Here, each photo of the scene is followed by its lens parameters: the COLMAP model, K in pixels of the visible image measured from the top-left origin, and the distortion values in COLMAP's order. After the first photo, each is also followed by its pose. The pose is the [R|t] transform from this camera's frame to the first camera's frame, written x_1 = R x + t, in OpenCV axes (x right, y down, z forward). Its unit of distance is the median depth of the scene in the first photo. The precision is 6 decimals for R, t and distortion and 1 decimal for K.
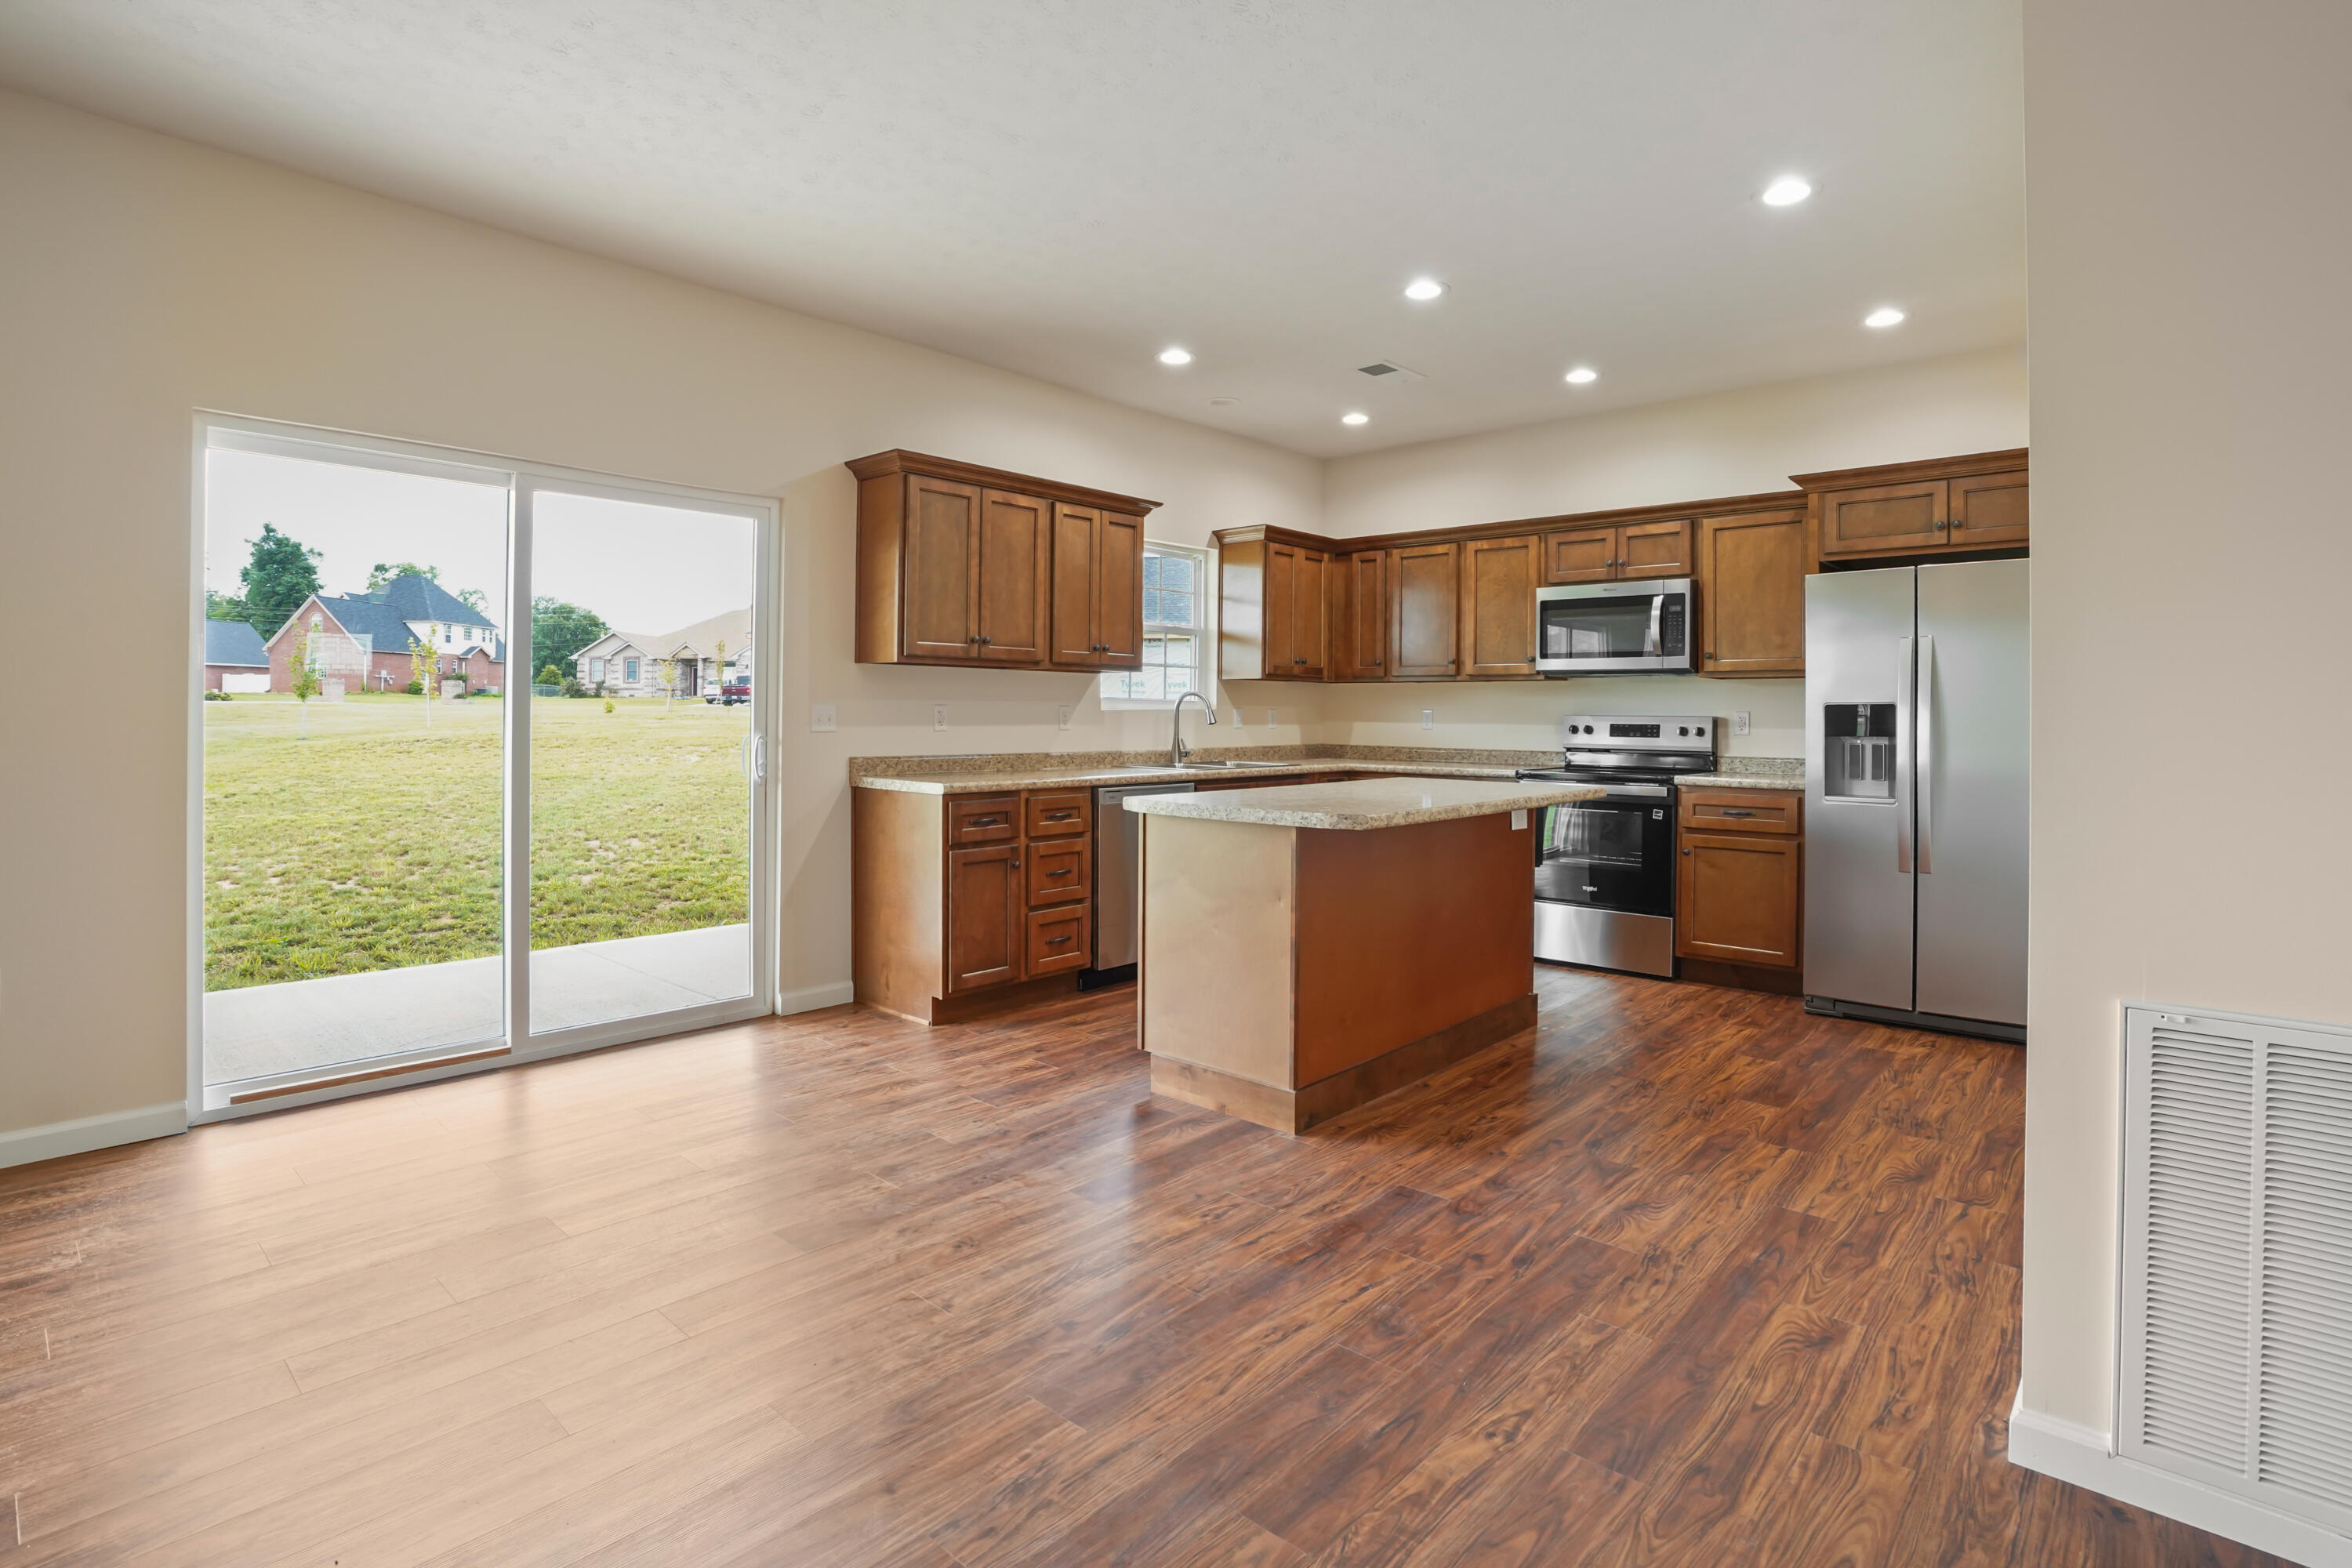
lens RADIAL K [[1139.1, 0, 1199.0], [0, 1139.1, 720.4], [0, 0, 1]] dist [-0.055820, 0.018108]
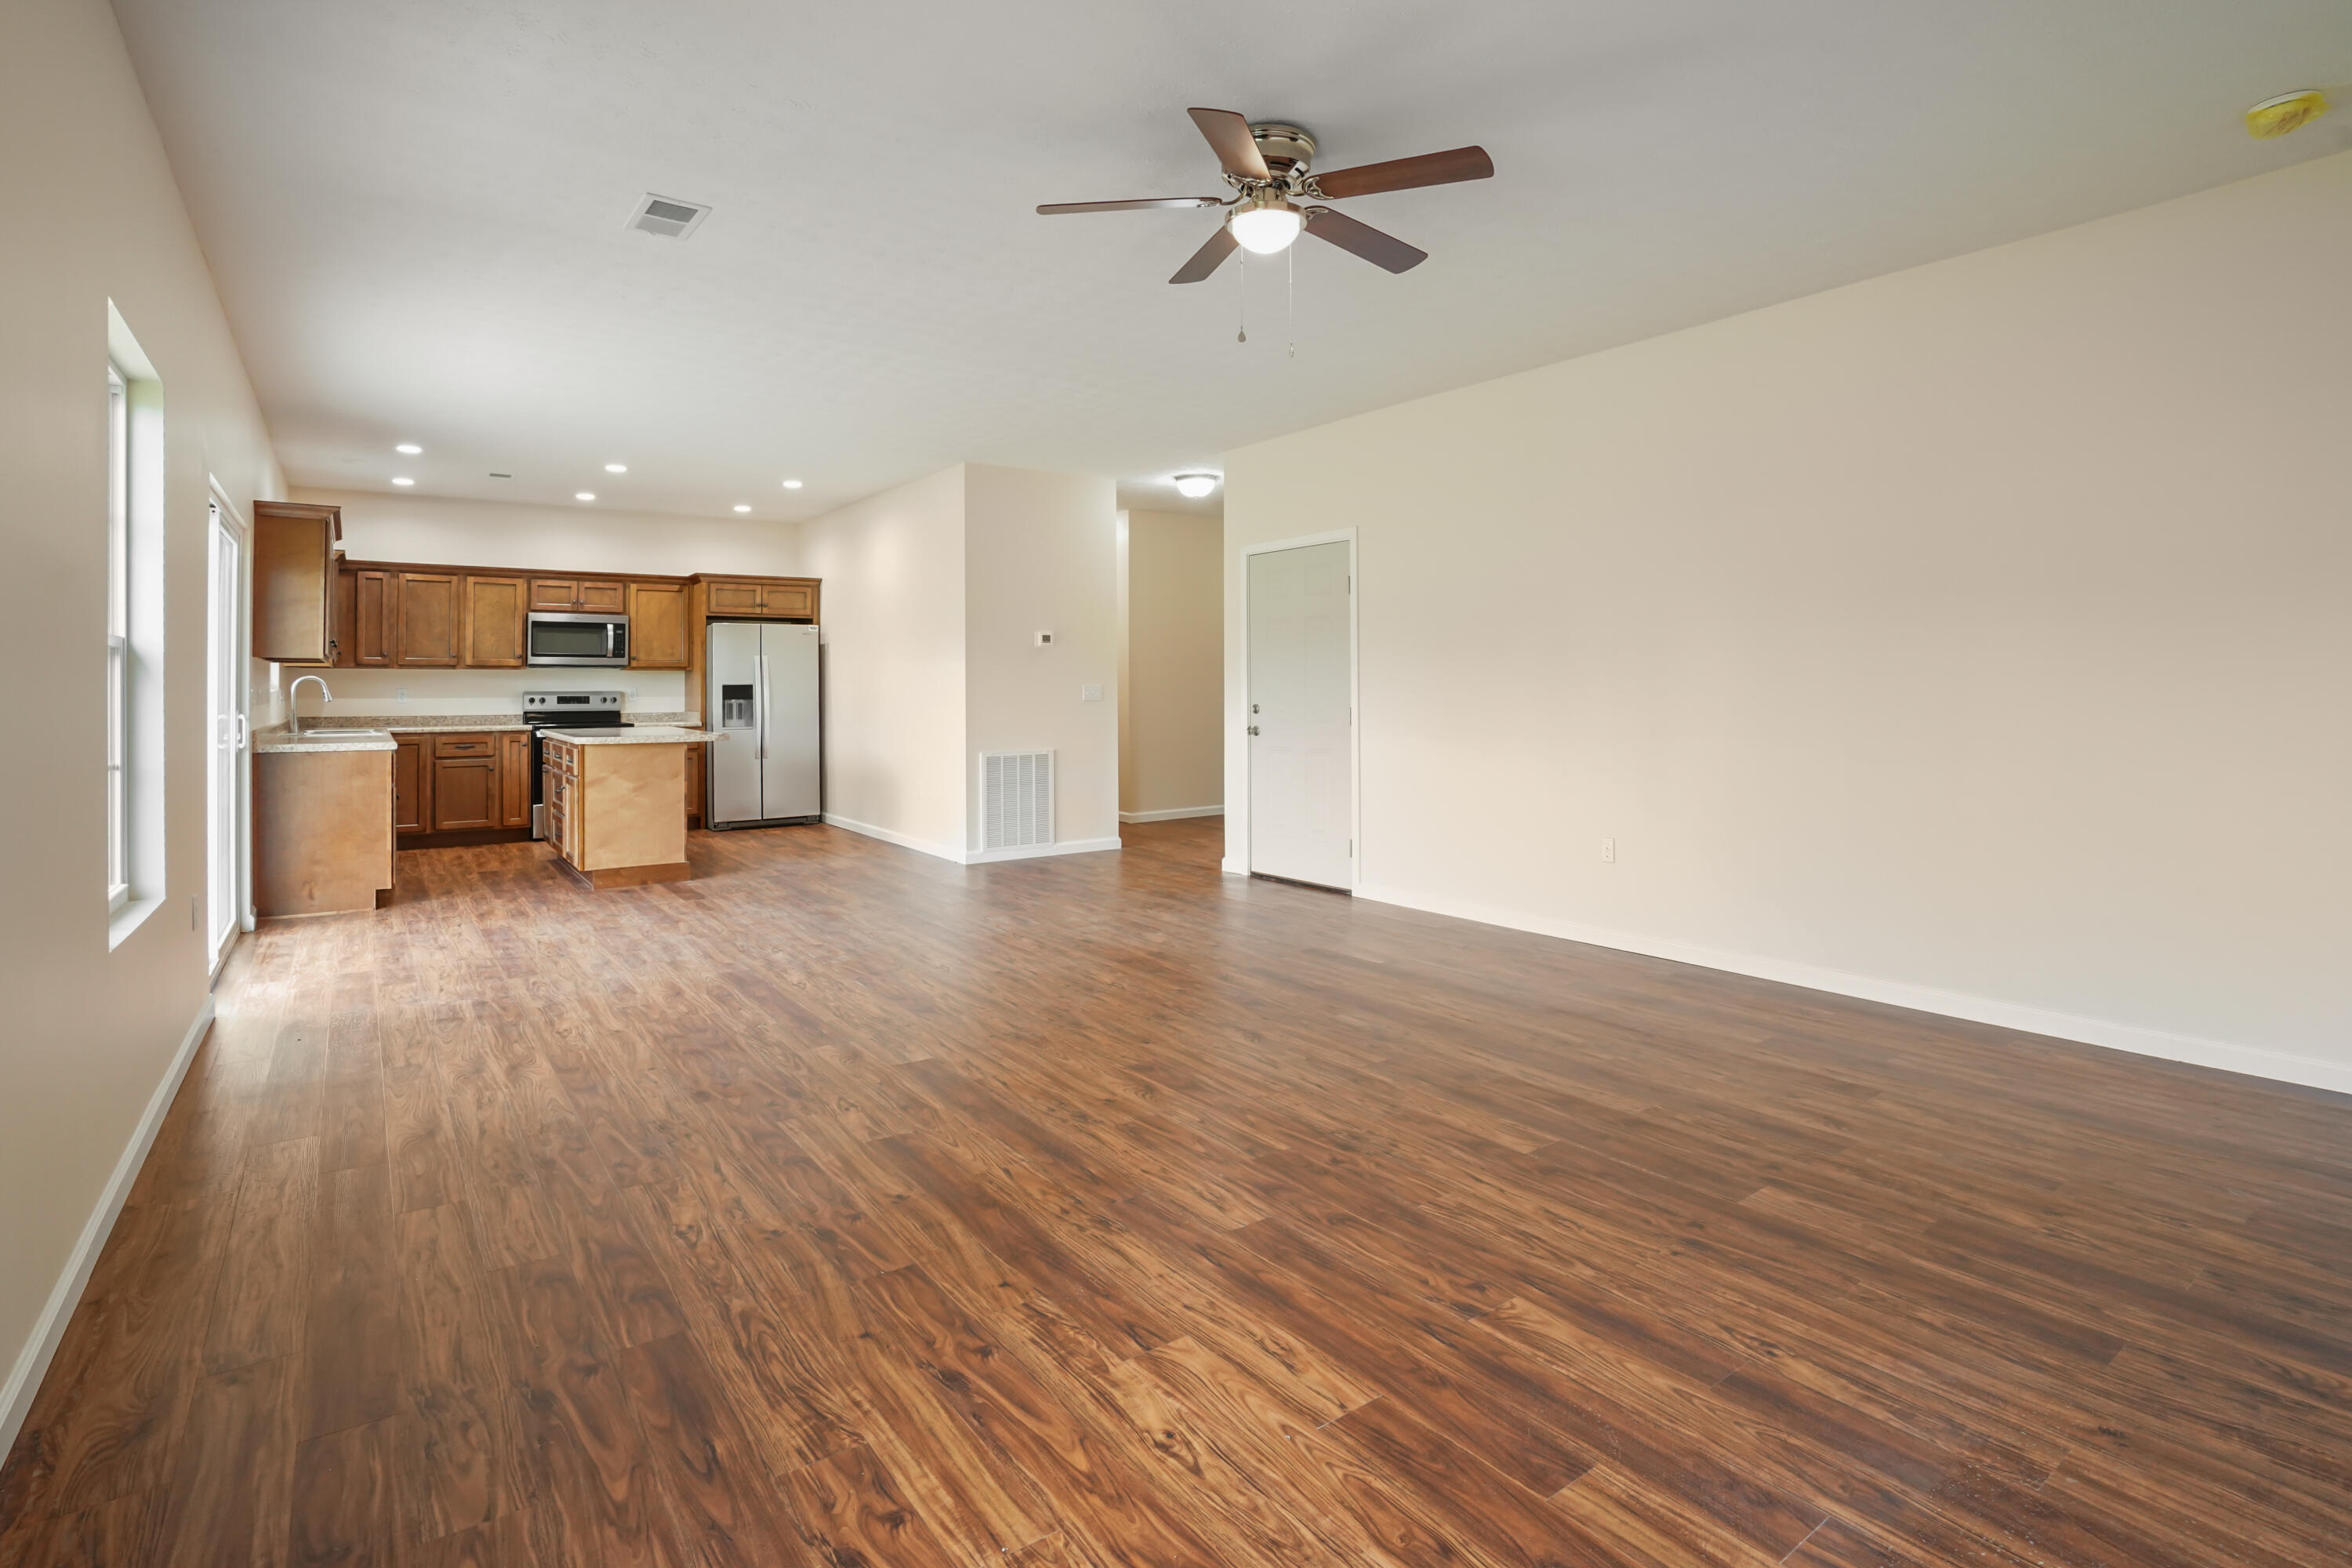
lens RADIAL K [[1139.1, 0, 1158.2], [0, 1139.1, 667.5], [0, 0, 1]] dist [-0.055820, 0.018108]
pose [[0.218884, 0.008997, 0.975709, -1.285164], [0.012626, 0.999848, -0.012052, -0.010370], [-0.975669, 0.014958, 0.218737, -0.265462]]
